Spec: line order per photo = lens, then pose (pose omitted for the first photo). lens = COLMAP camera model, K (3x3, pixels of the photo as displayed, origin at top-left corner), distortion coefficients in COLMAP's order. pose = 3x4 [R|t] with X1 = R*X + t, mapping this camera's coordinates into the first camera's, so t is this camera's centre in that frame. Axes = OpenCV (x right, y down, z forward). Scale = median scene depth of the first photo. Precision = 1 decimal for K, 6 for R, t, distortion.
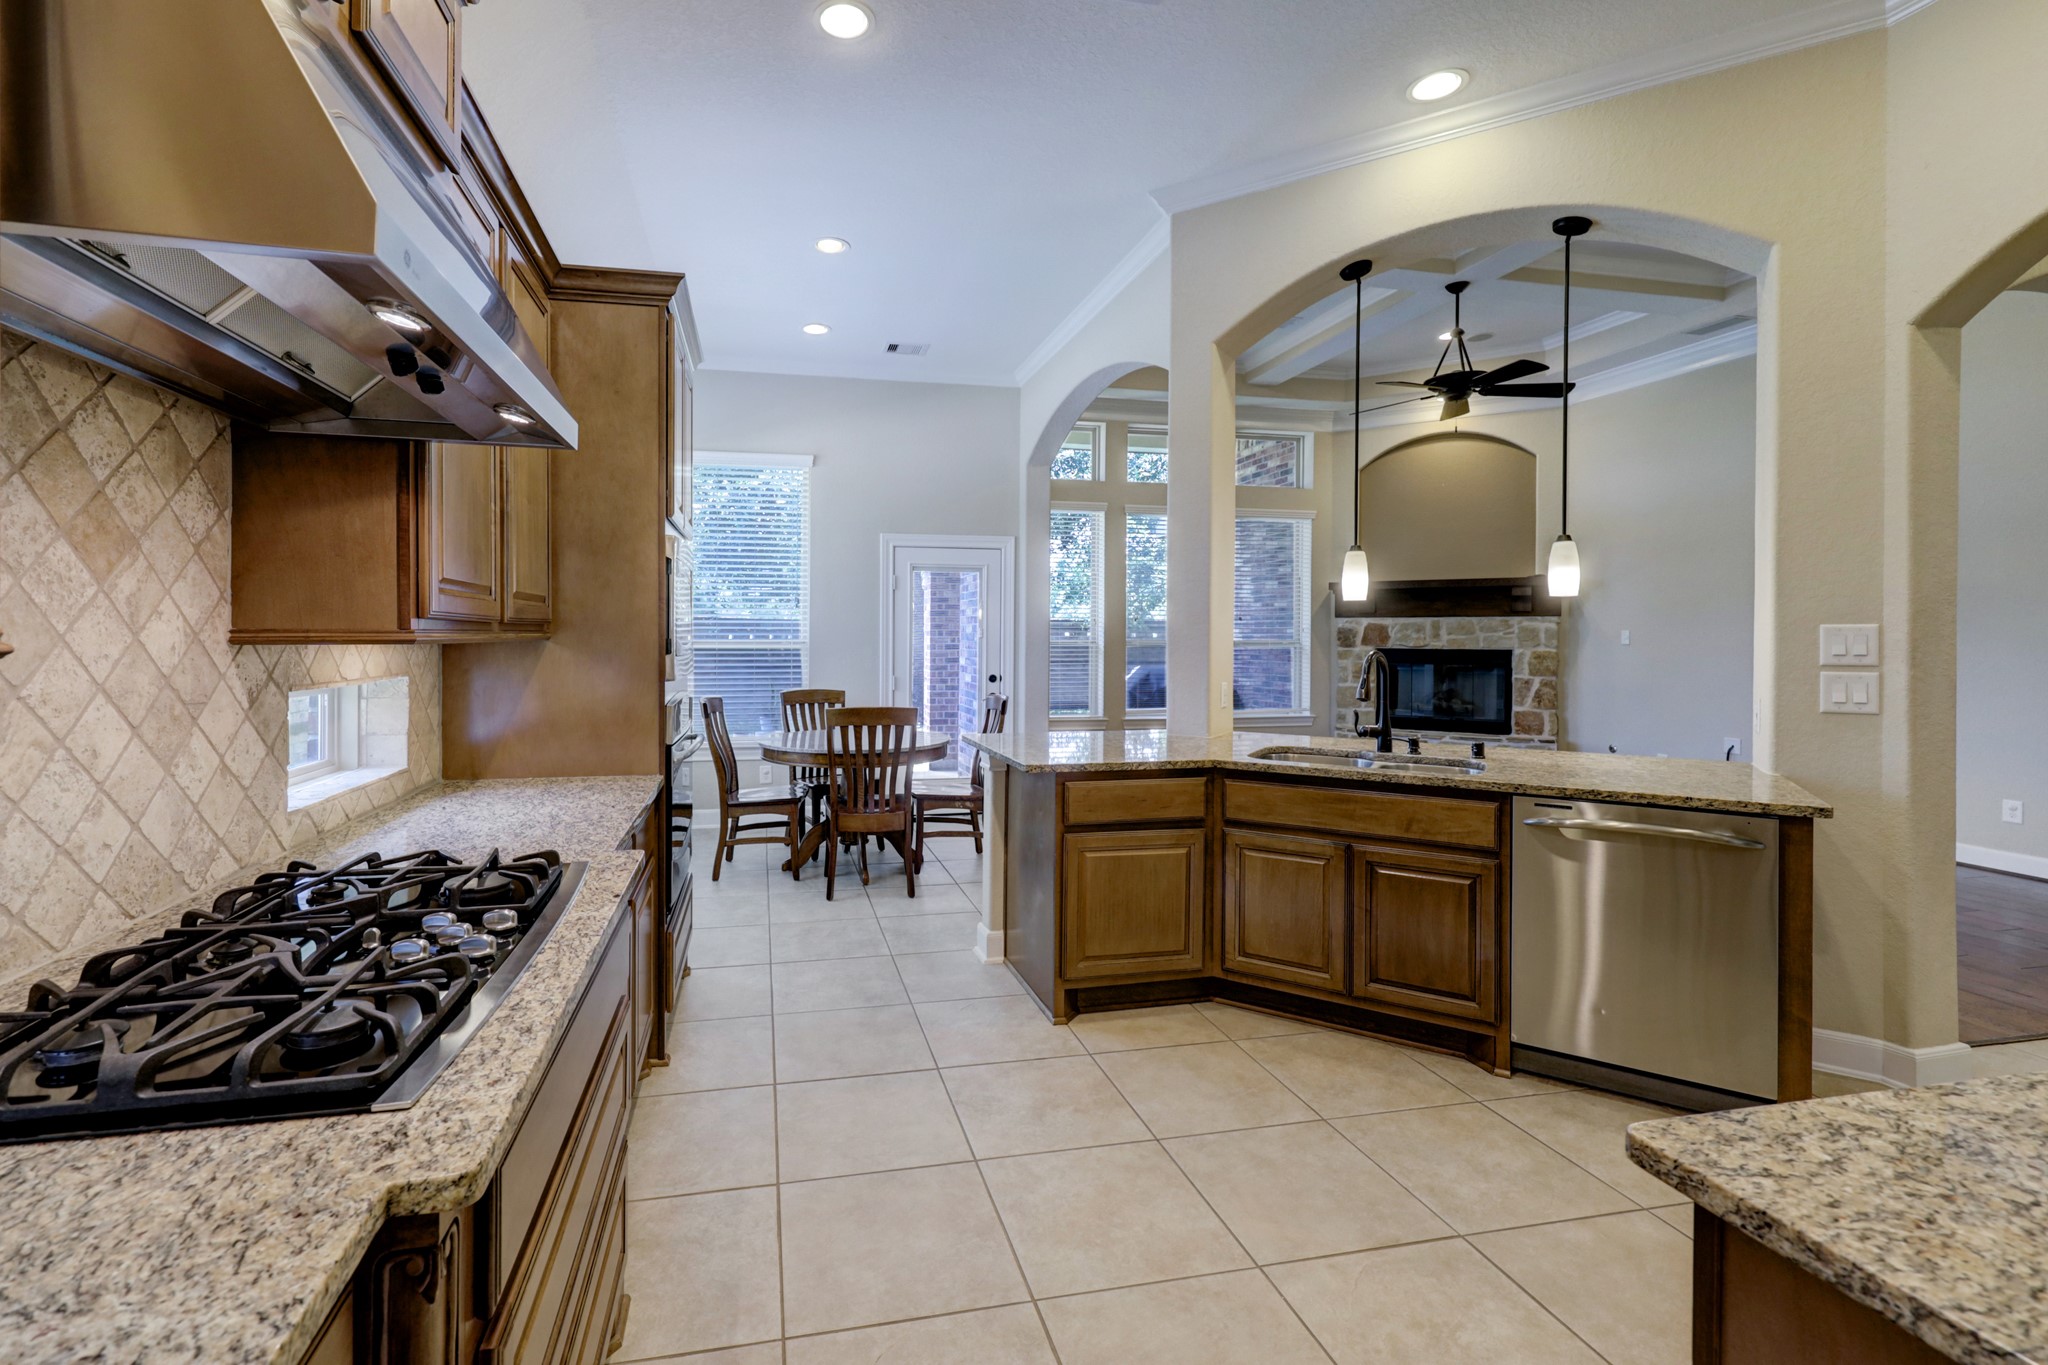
lens RADIAL K [[875.2, 0, 935.2], [0, 875.2, 641.8], [0, 0, 1]] dist [-0.000562, -0.000008]
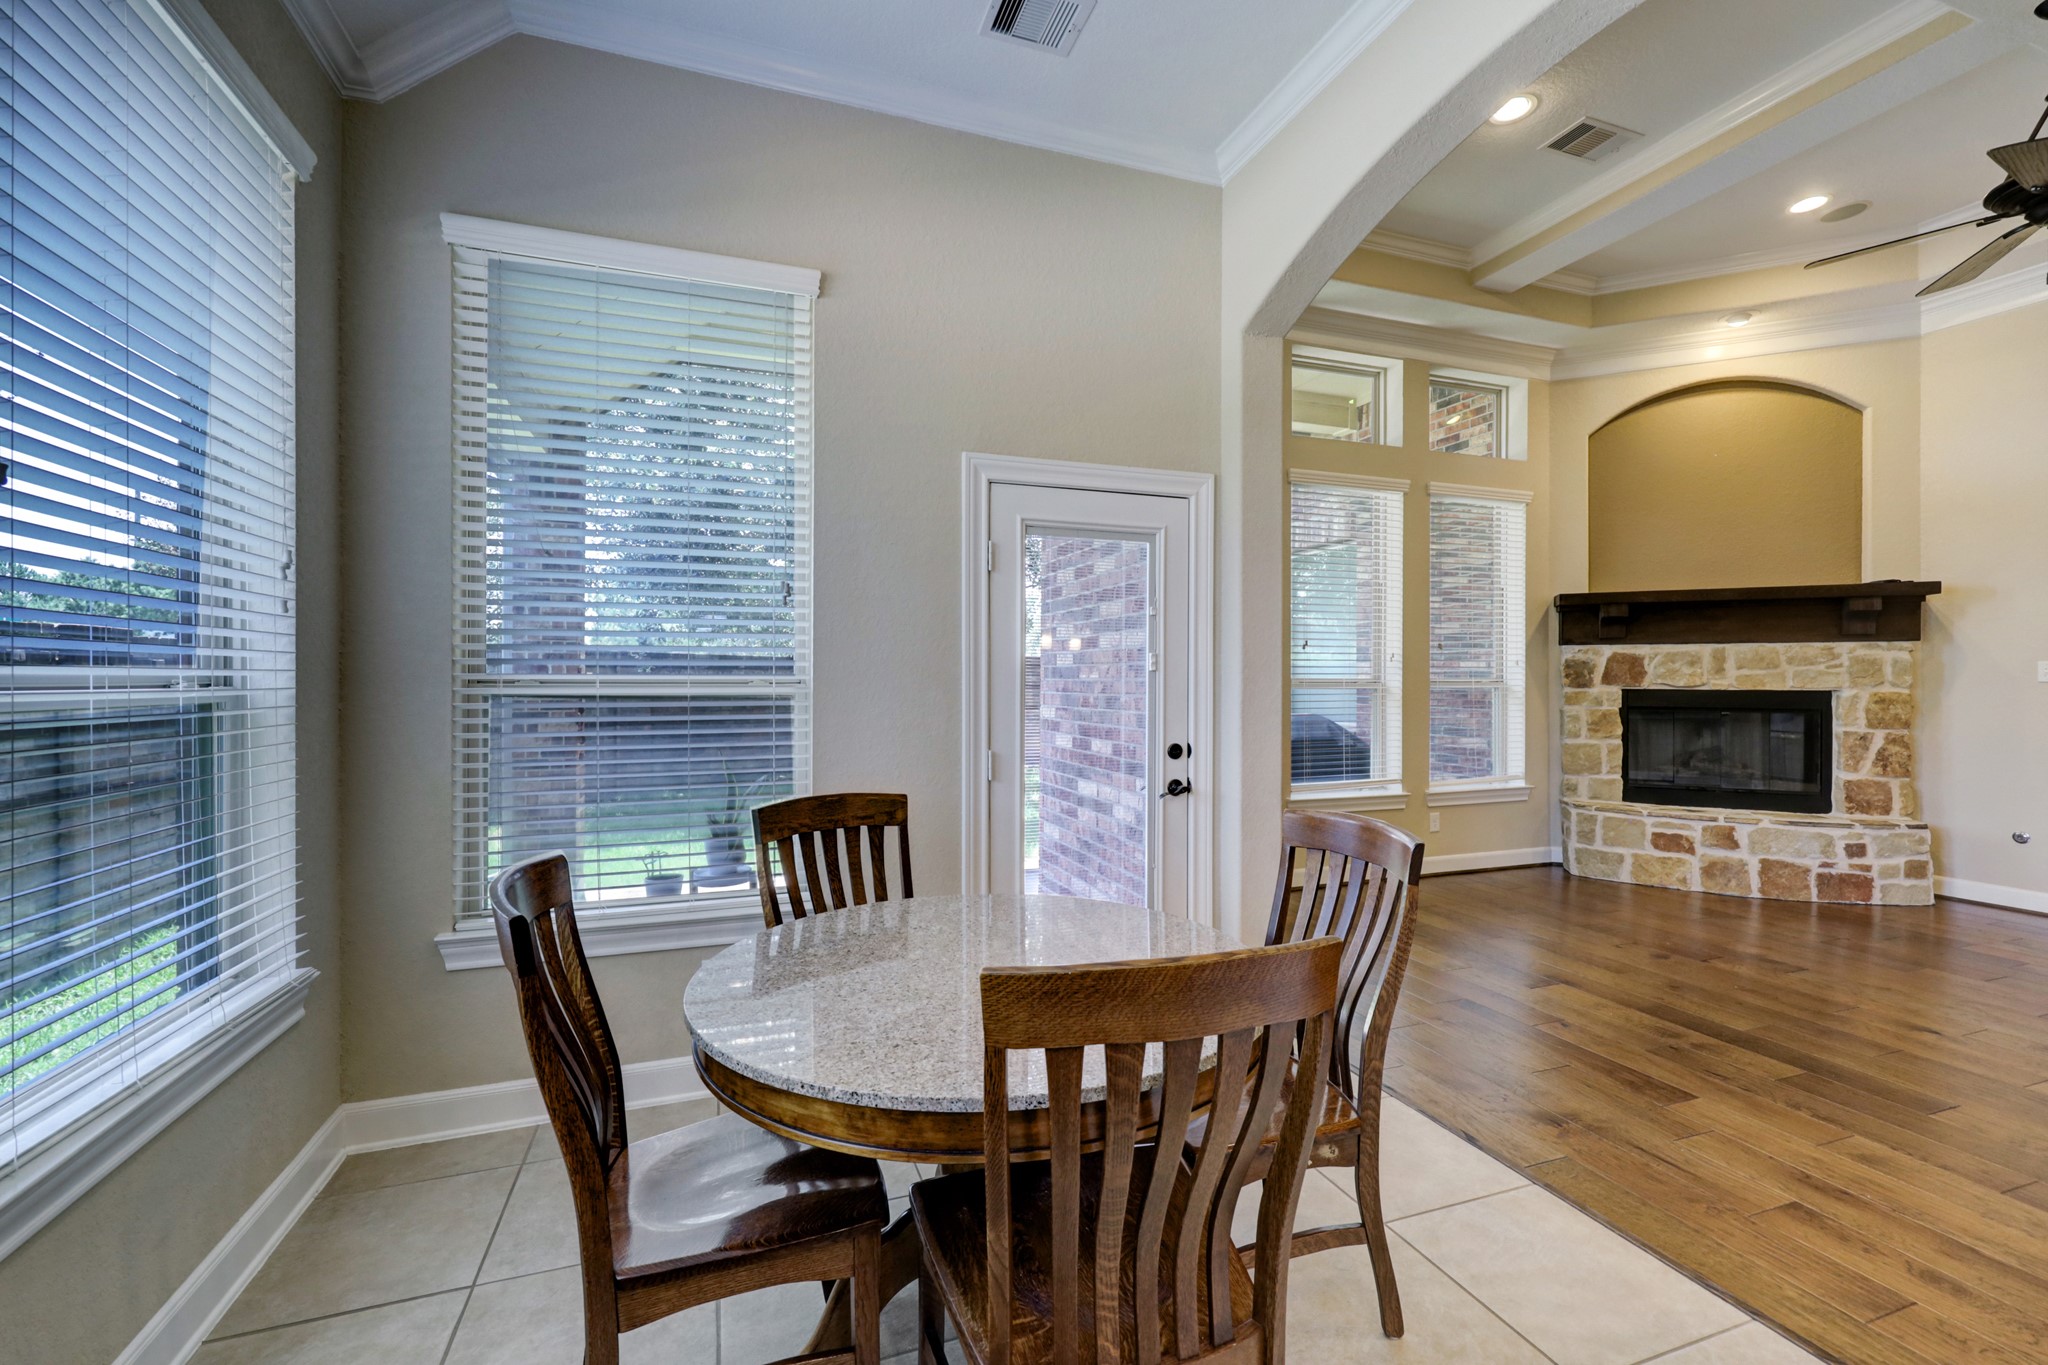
lens RADIAL K [[861.2, 0, 1017.2], [0, 861.2, 677.3], [0, 0, 1]] dist [0.000303, 0.000694]
pose [[0.988510, -0.002470, 0.151138, -0.080578], [0.003096, 0.999988, -0.003910, -0.000594], [-0.151127, 0.004333, 0.988505, 0.422167]]
